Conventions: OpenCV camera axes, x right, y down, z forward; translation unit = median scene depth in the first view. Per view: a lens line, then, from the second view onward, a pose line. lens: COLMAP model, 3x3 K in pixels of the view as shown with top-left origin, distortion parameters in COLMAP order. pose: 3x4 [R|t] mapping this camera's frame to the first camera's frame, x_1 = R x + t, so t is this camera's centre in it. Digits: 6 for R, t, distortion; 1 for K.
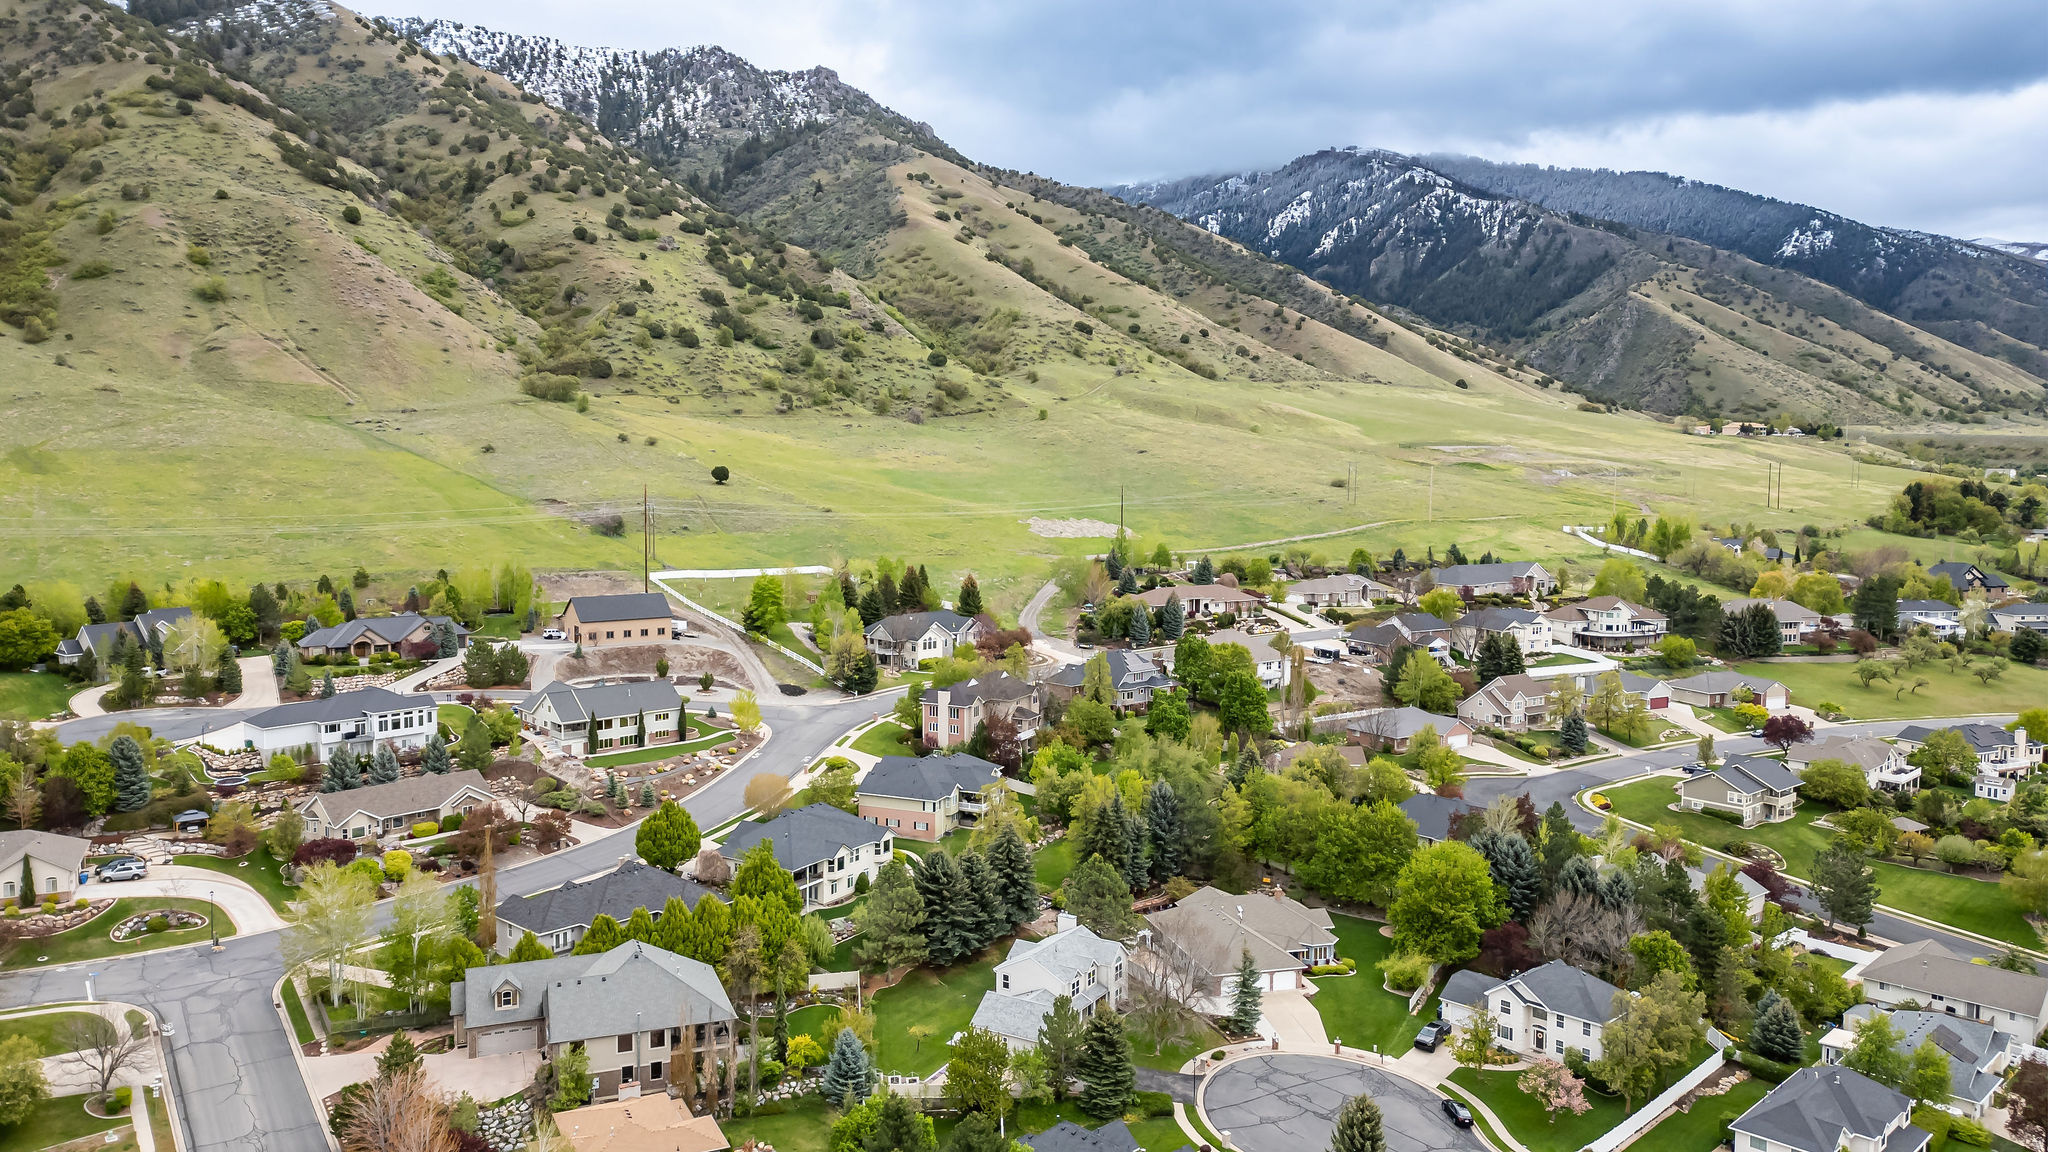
lens RADIAL K [[1483.3, 0, 980.1], [0, 1483.3, 557.8], [0, 0, 1]] dist [0.074413, -0.069017]
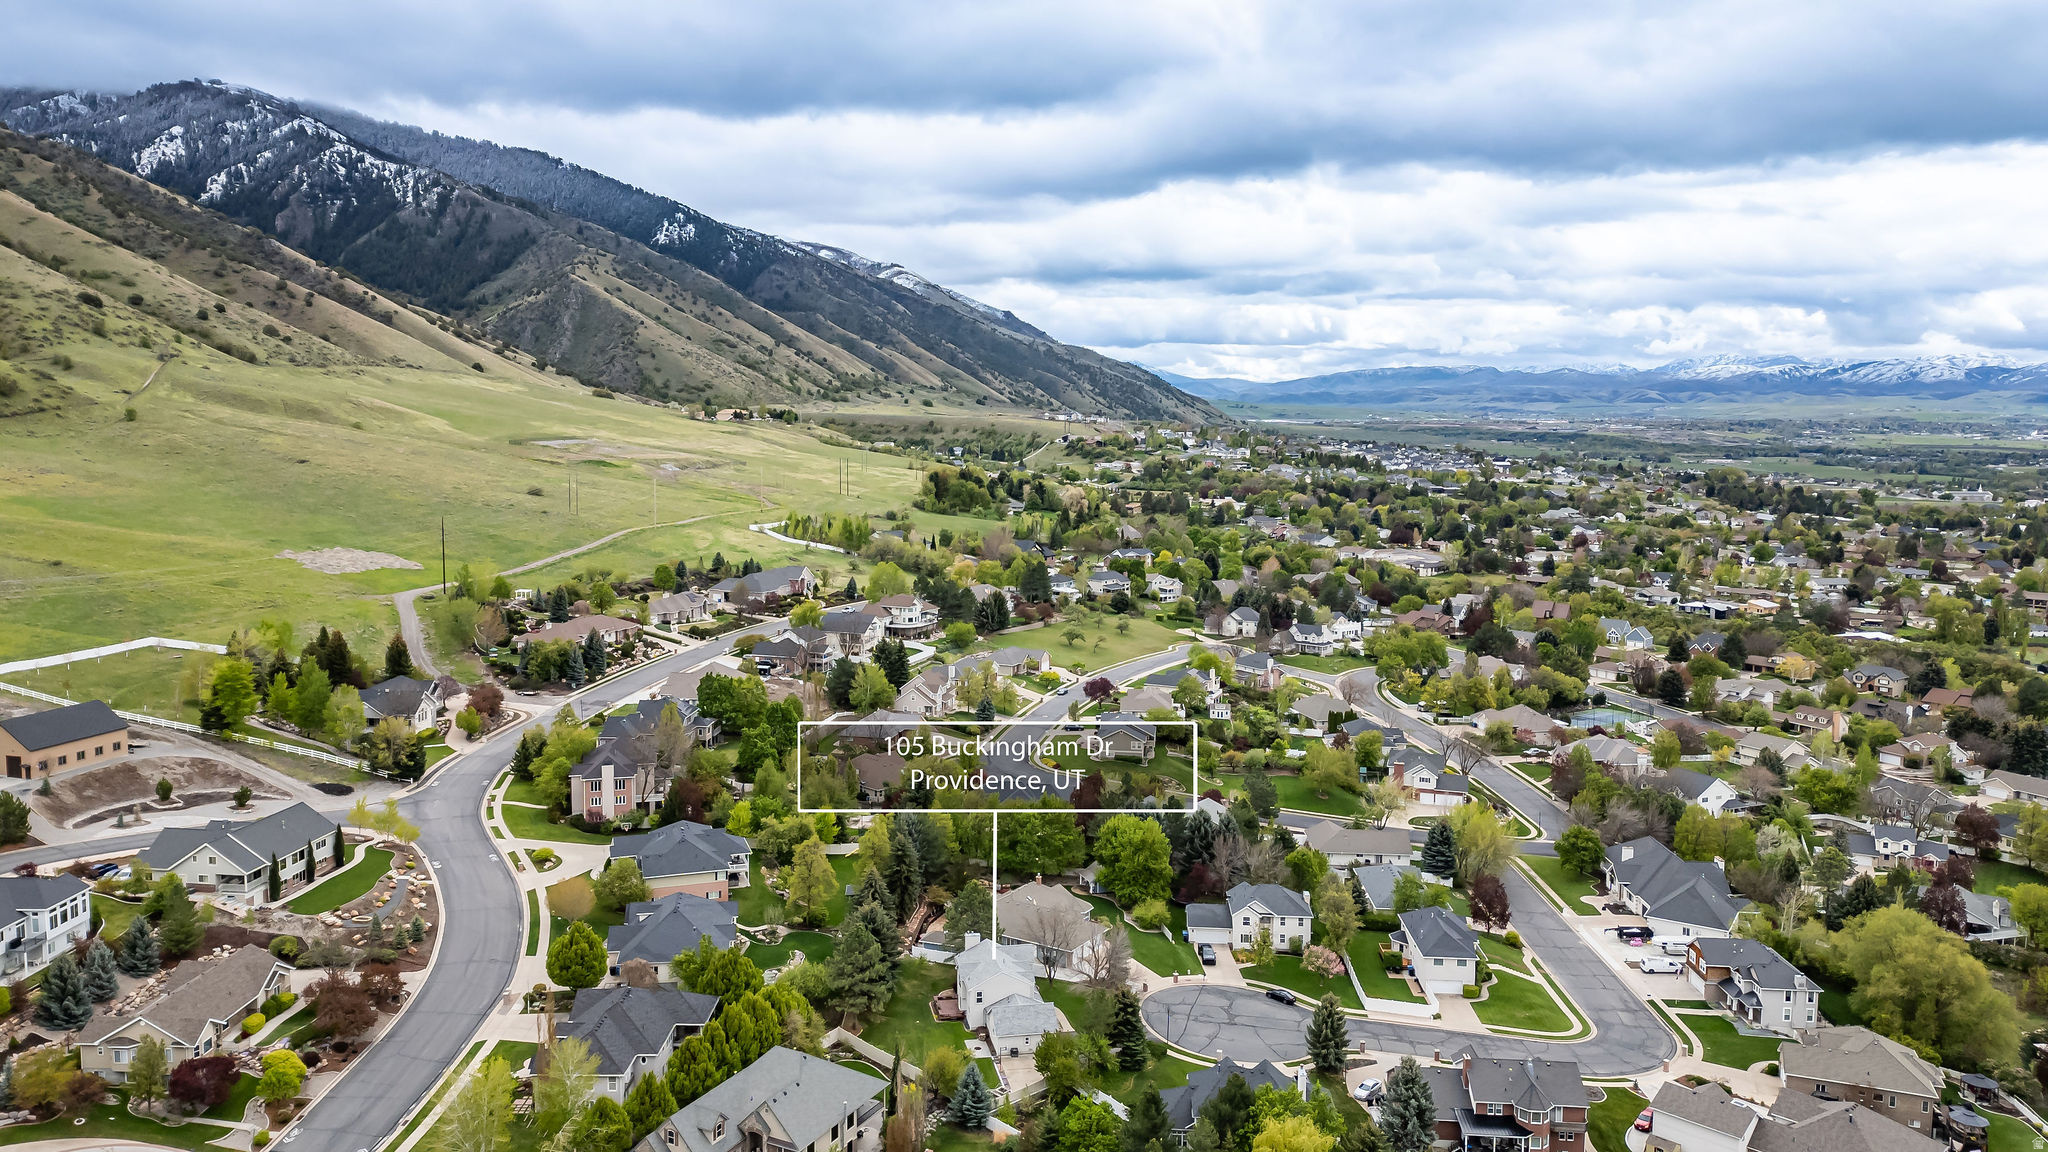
lens RADIAL K [[1483.3, 0, 991.4], [0, 1483.3, 564.0], [0, 0, 1]] dist [0.074413, -0.069017]
pose [[0.742118, -0.073314, 0.666248, -0.171986], [0.051383, 0.997298, 0.052509, -0.030281], [-0.668297, -0.004735, 0.743880, 0.018586]]
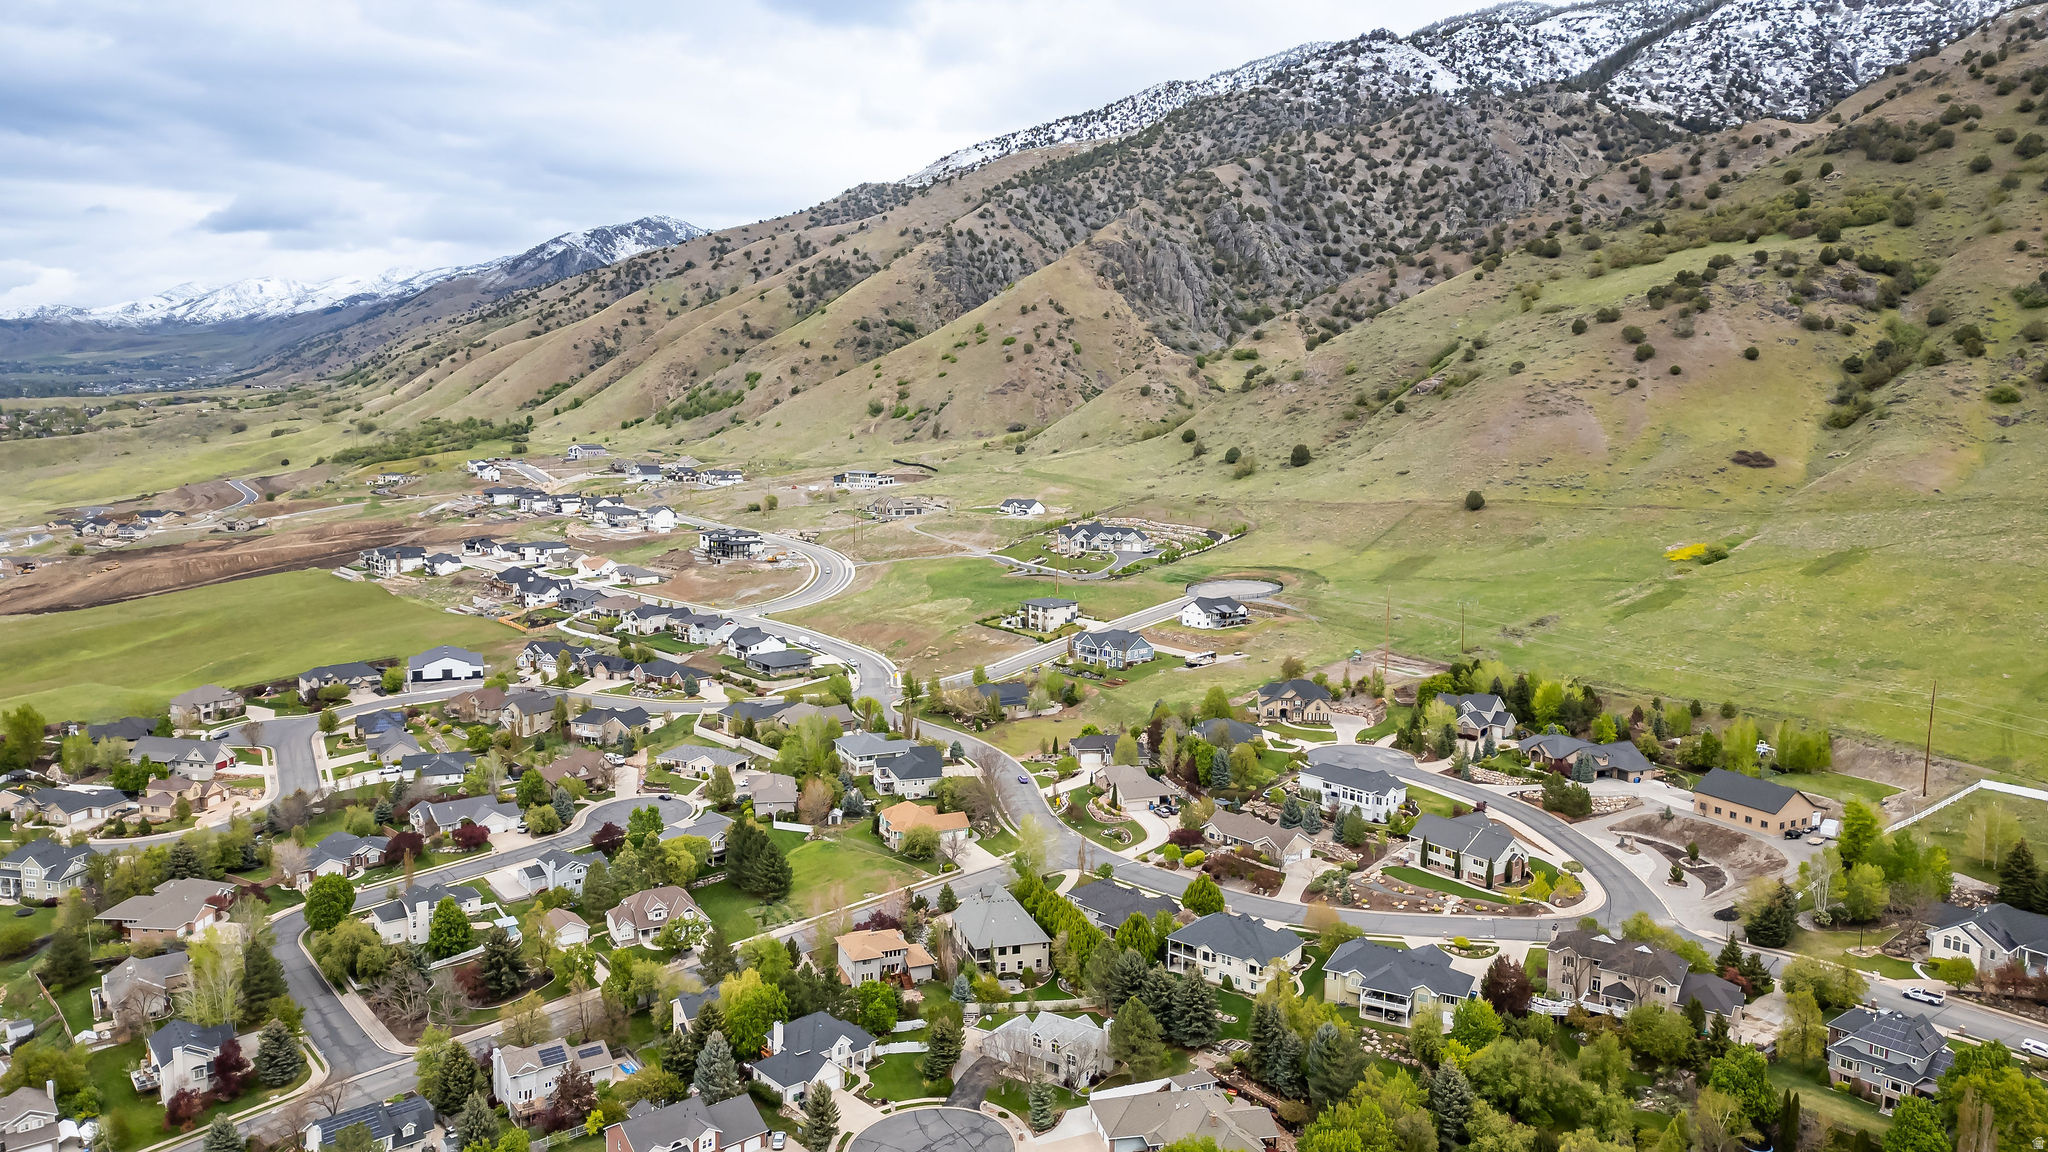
lens RADIAL K [[1483.3, 0, 981.0], [0, 1483.3, 572.0], [0, 0, 1]] dist [0.074413, -0.069017]
pose [[-0.062660, 0.131252, -0.989367, 0.338744], [-0.094330, 0.986098, 0.136793, -0.087722], [0.993567, 0.101898, -0.049408, 0.214418]]
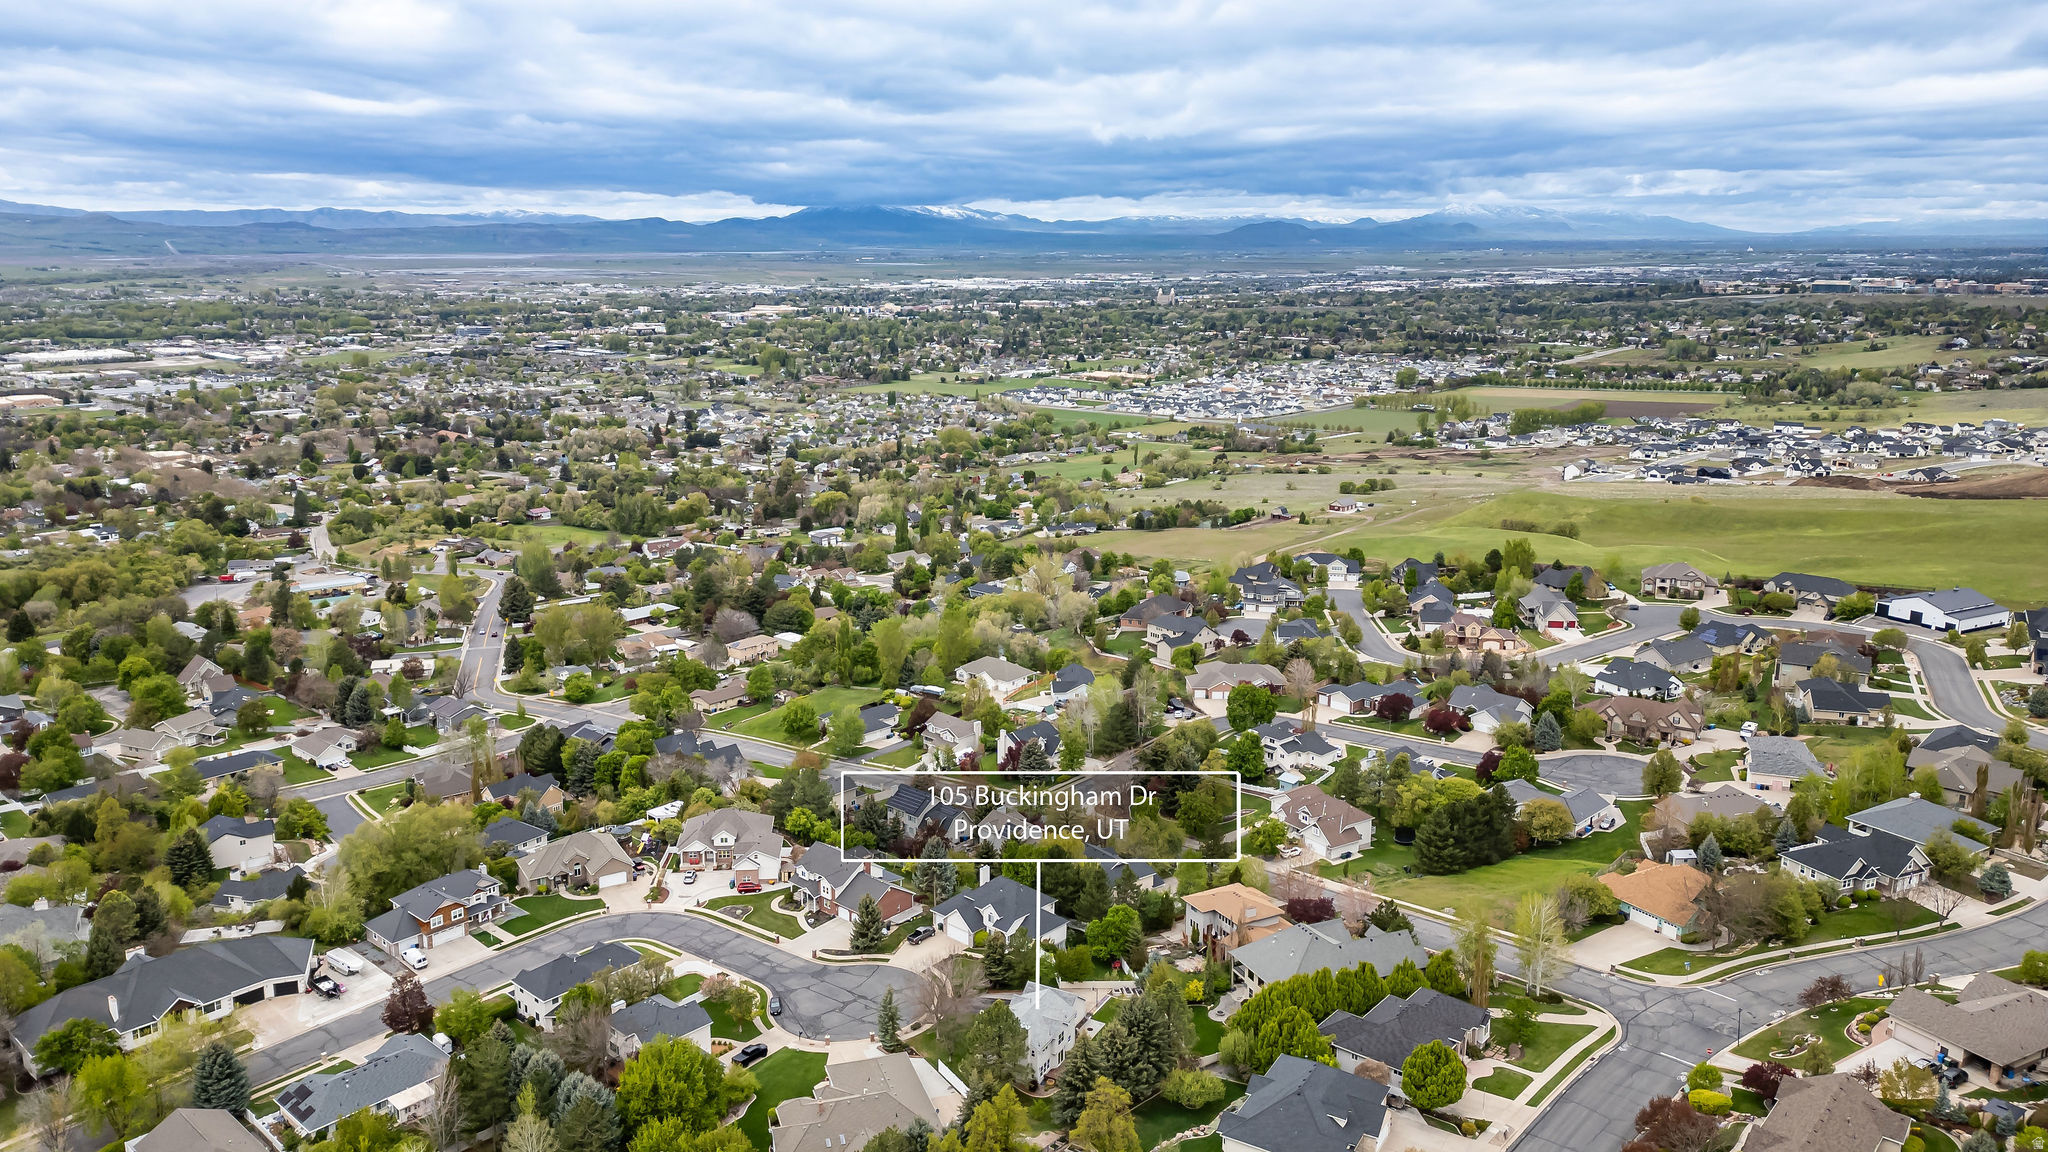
lens RADIAL K [[1483.3, 0, 1016.7], [0, 1483.3, 594.4], [0, 0, 1]] dist [0.074413, -0.069017]
pose [[-0.998941, 0.006583, -0.045537, 0.030145], [-0.008154, 0.948716, 0.316024, -0.112700], [0.045282, 0.316061, -0.947658, 0.482717]]
